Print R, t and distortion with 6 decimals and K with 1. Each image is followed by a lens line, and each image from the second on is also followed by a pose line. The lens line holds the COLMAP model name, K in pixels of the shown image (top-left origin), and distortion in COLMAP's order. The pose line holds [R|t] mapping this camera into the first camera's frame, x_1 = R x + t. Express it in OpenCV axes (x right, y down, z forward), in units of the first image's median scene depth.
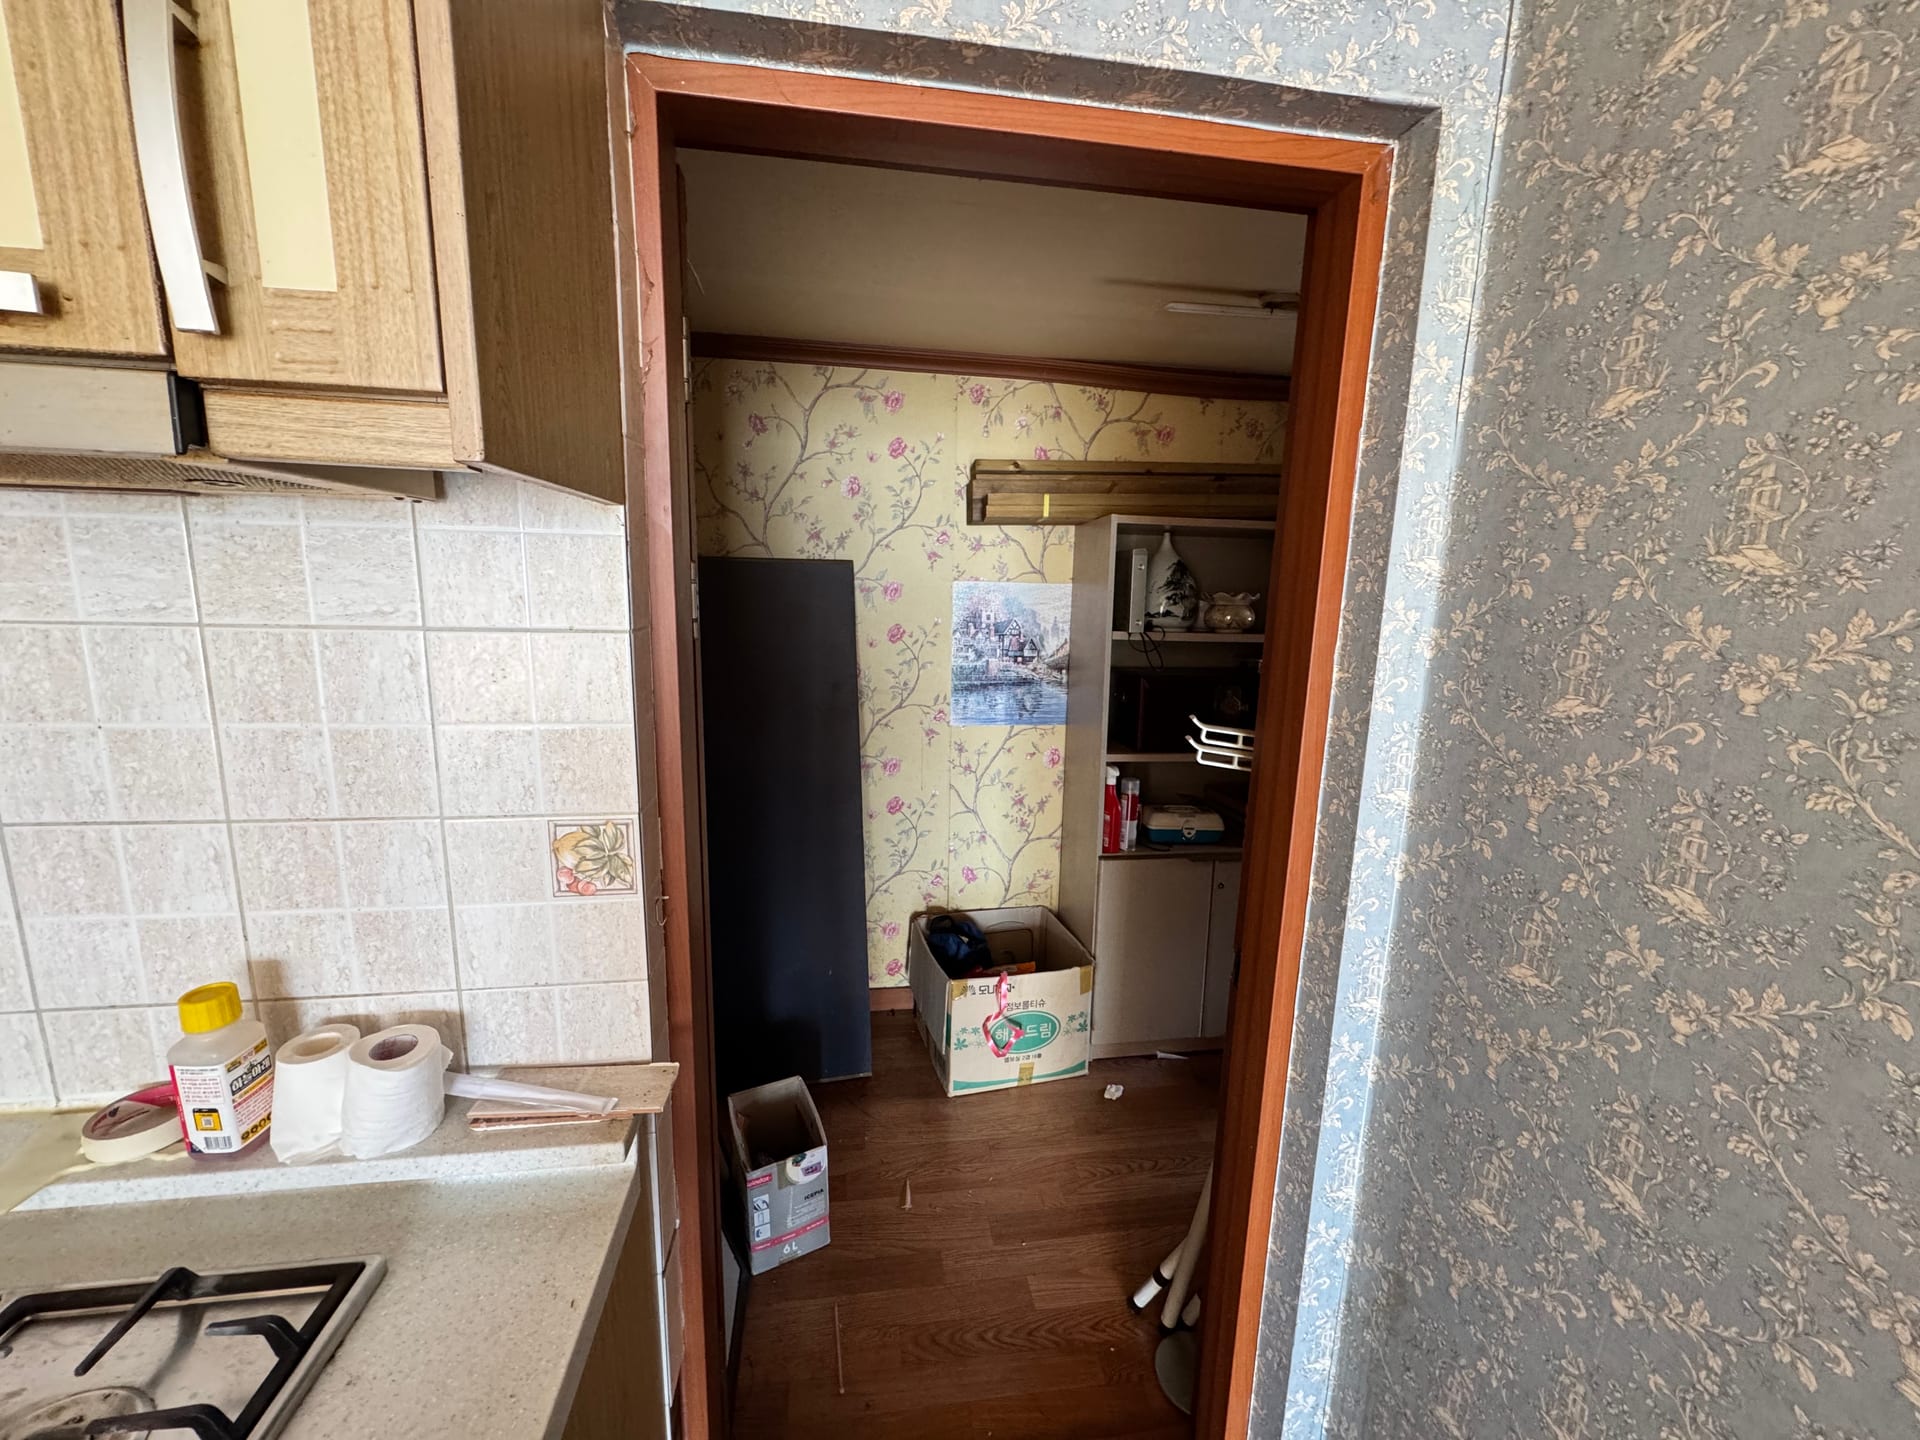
lens RADIAL K [[762.6, 0, 961.3], [0, 762.6, 719.4], [0, 0, 1]] dist [-0.002676, 0.000293]
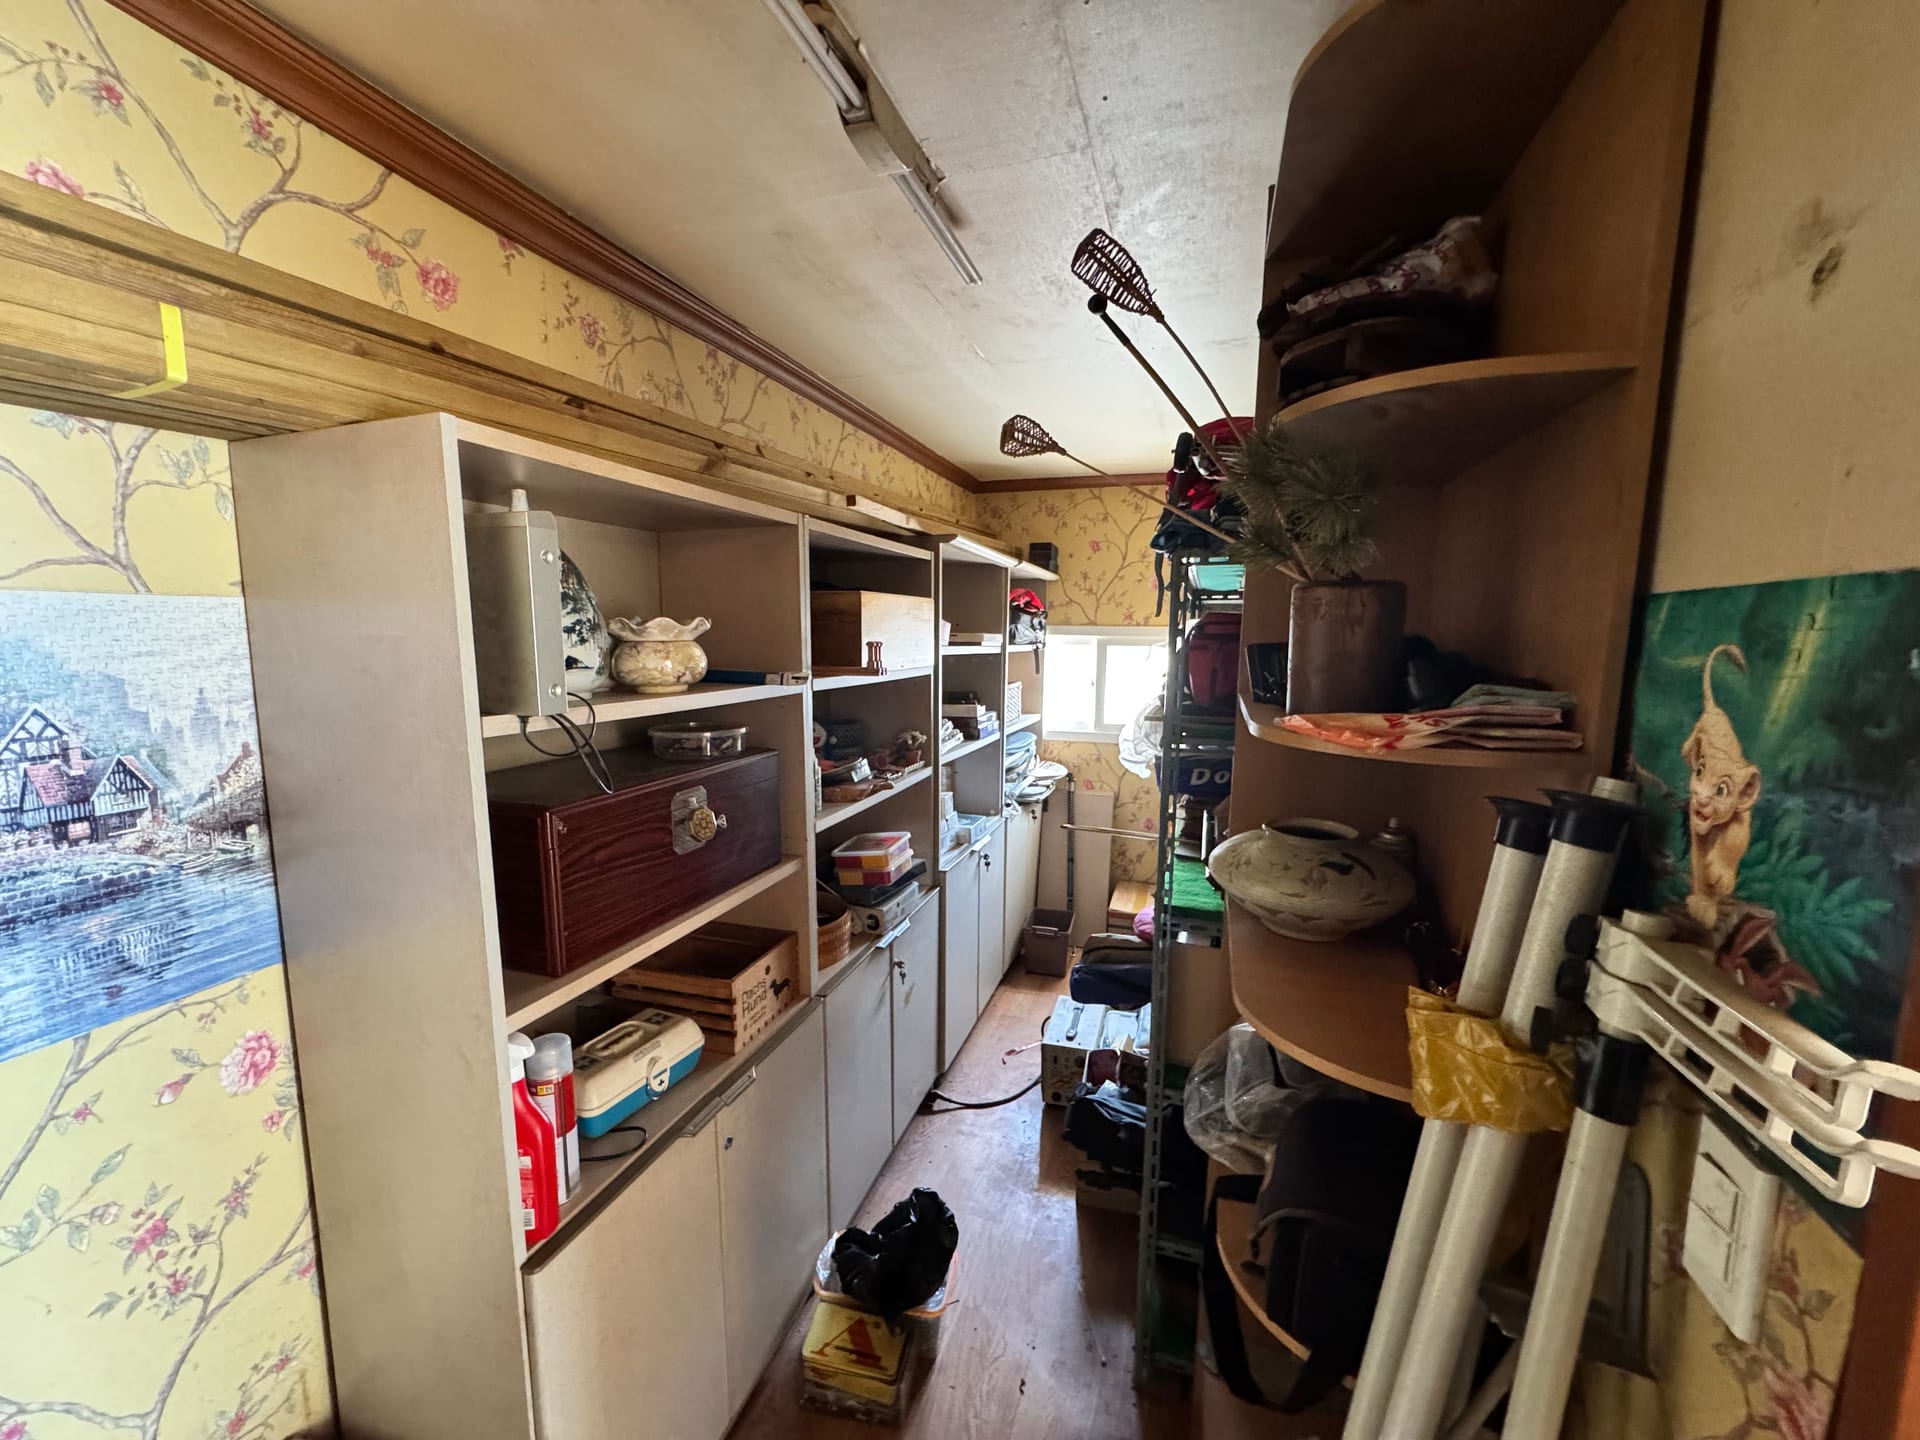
lens RADIAL K [[762.6, 0, 957.9], [0, 762.6, 719.3], [0, 0, 1]] dist [-0.002676, 0.000293]
pose [[0.454325, -0.124880, 0.882040, -0.033526], [0.154013, 0.986227, 0.060301, -0.091668], [-0.877422, 0.108449, 0.467300, 0.549143]]
